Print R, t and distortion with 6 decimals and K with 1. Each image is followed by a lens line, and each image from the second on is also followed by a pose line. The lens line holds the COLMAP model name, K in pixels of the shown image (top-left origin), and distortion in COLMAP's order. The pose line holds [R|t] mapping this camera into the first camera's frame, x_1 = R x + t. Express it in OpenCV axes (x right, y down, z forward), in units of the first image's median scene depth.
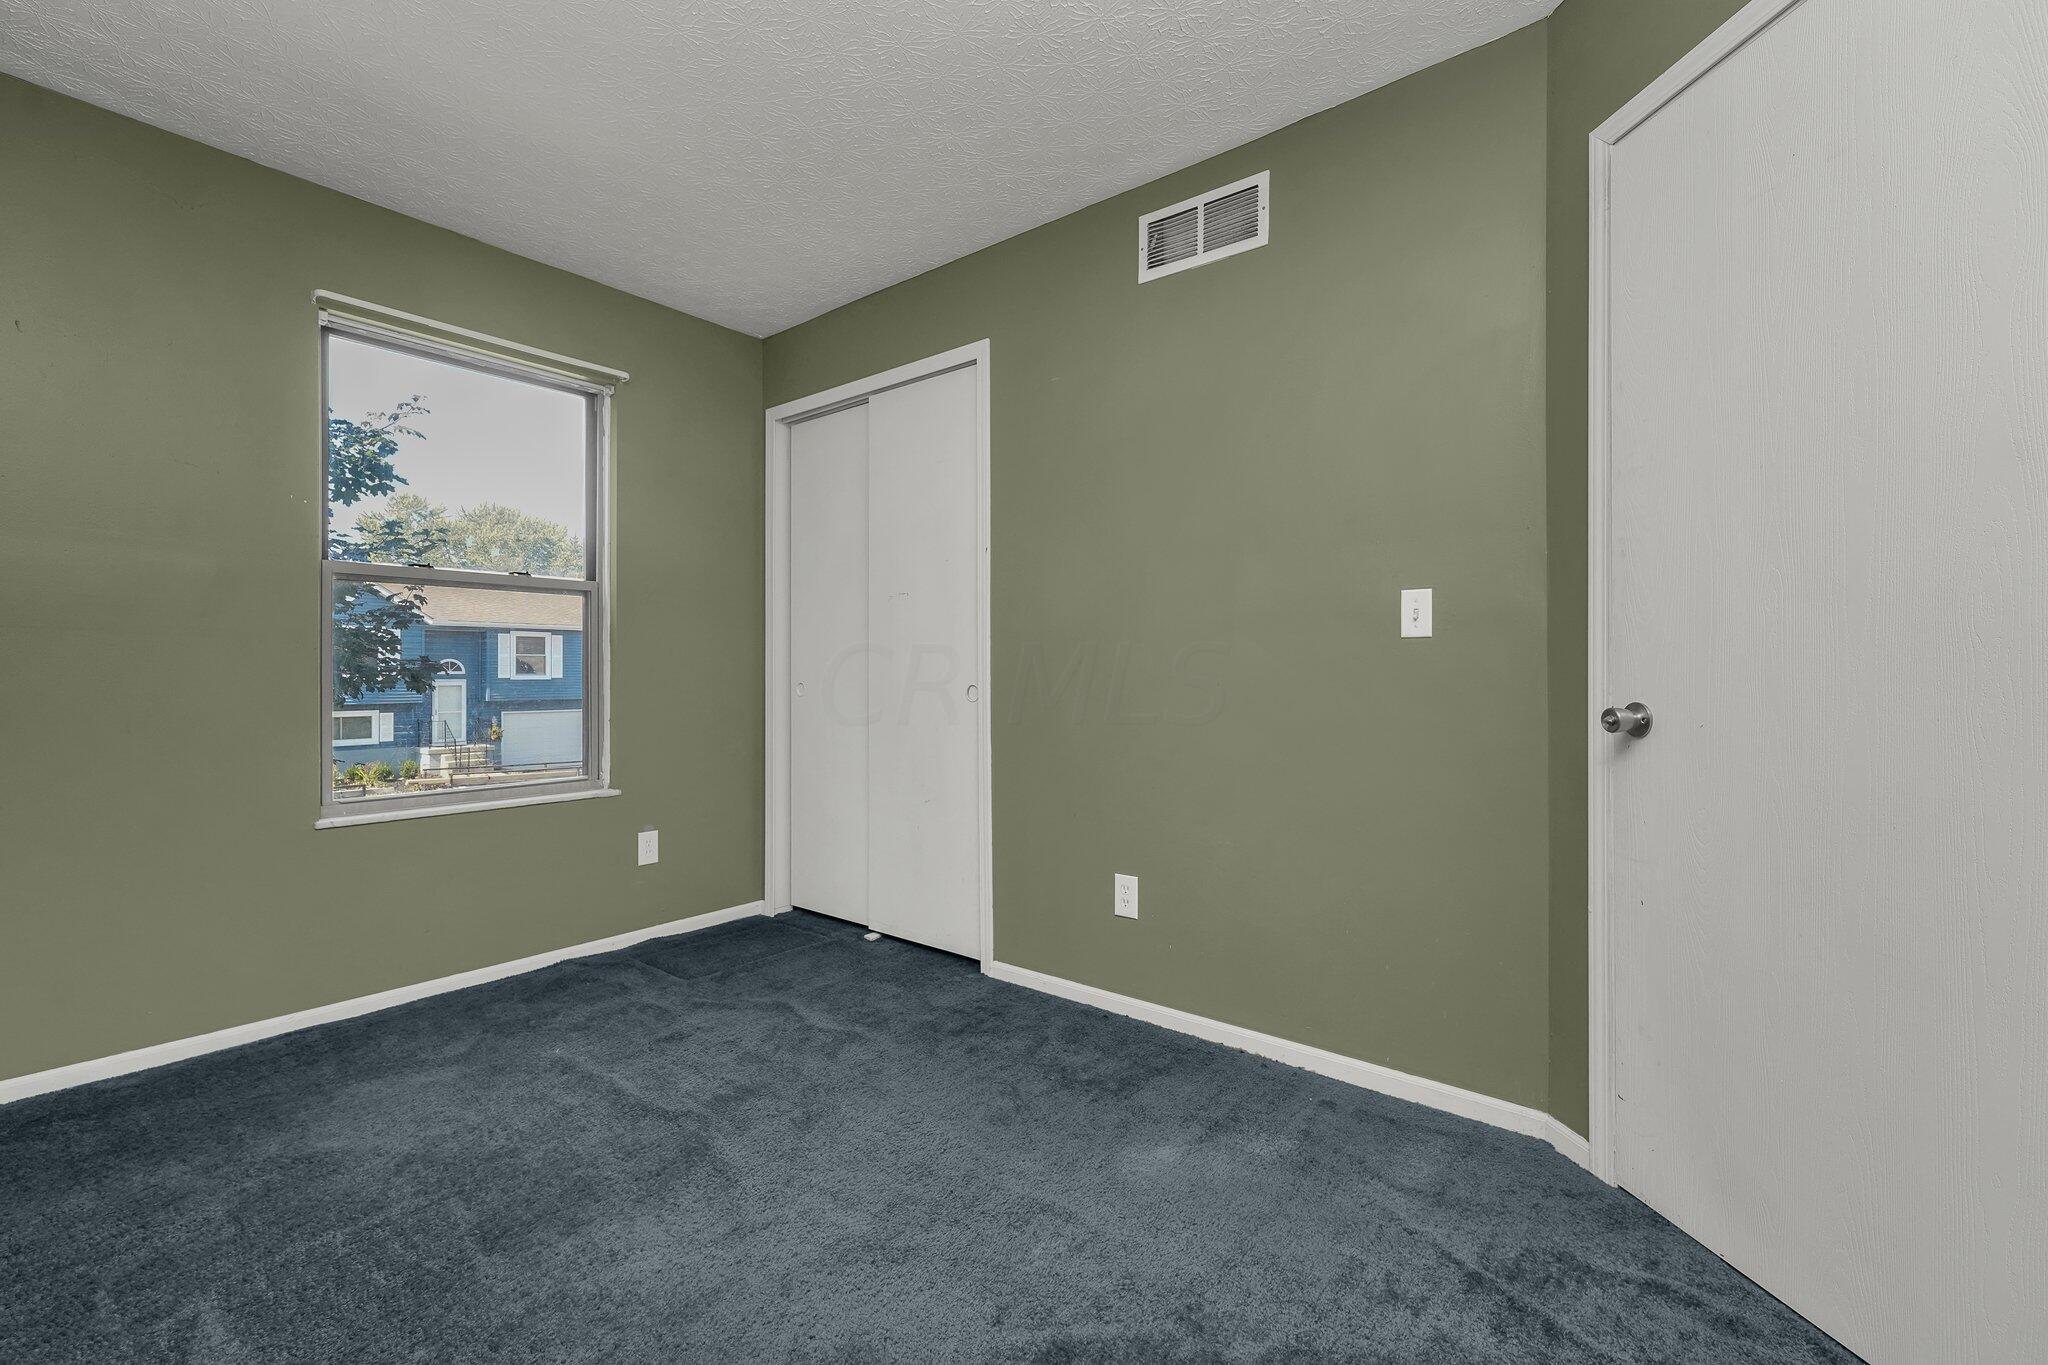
lens RADIAL K [[841.6, 0, 1020.1], [0, 841.6, 689.4], [0, 0, 1]] dist [0.000432, -0.000042]
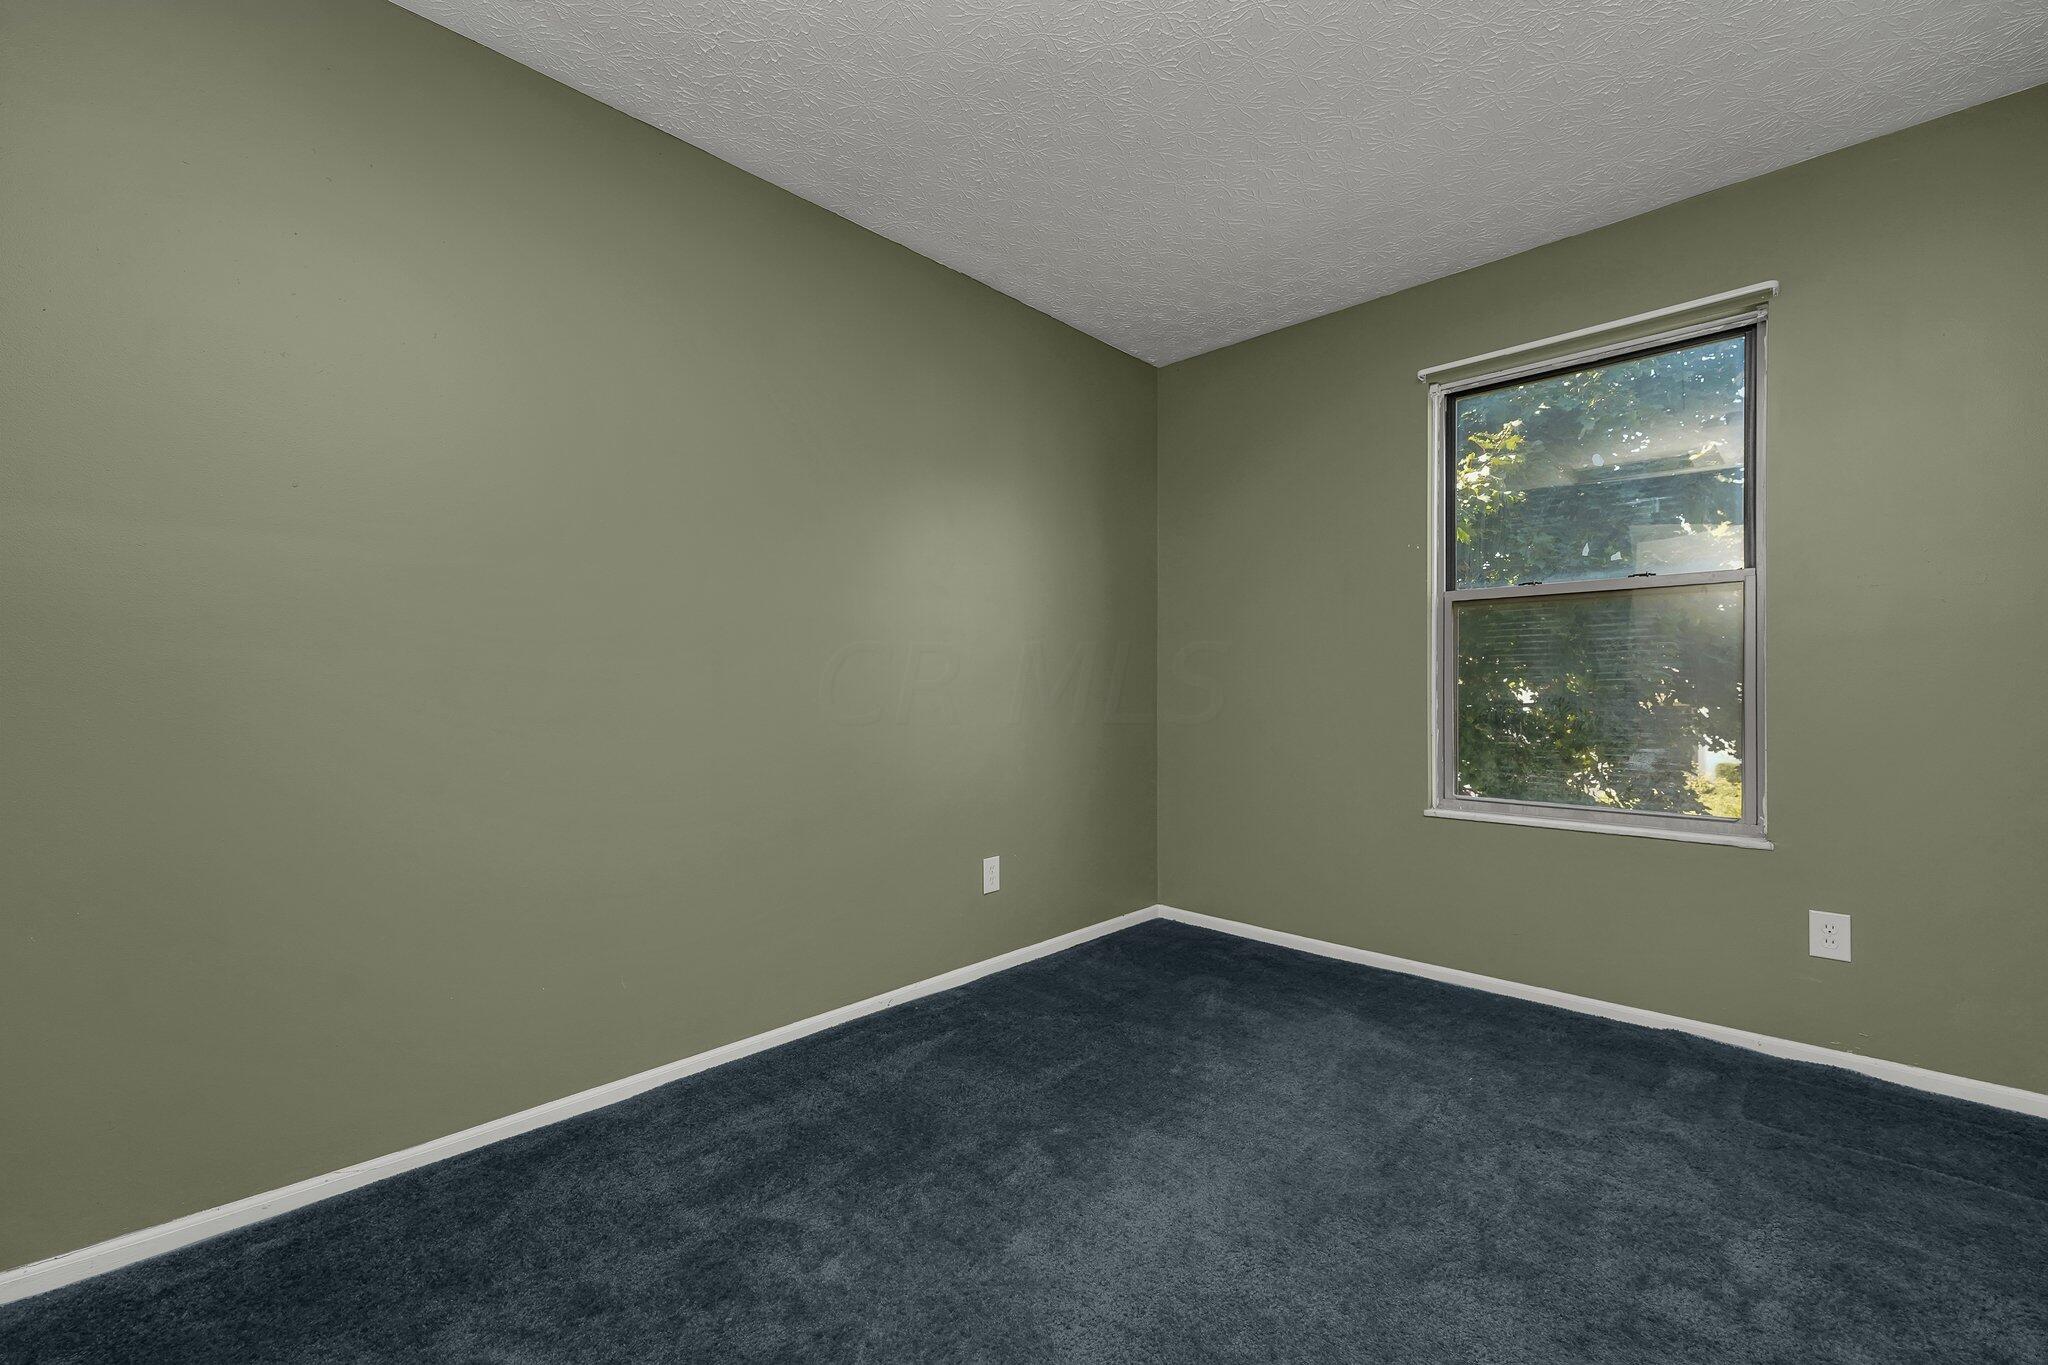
lens RADIAL K [[841.6, 0, 1020.1], [0, 841.6, 689.4], [0, 0, 1]] dist [0.000432, -0.000042]
pose [[-0.085165, 0.004832, -0.996355, 0.358388], [-0.013251, 0.999894, 0.005982, -0.012822], [0.996279, 0.013712, -0.085092, 0.445826]]
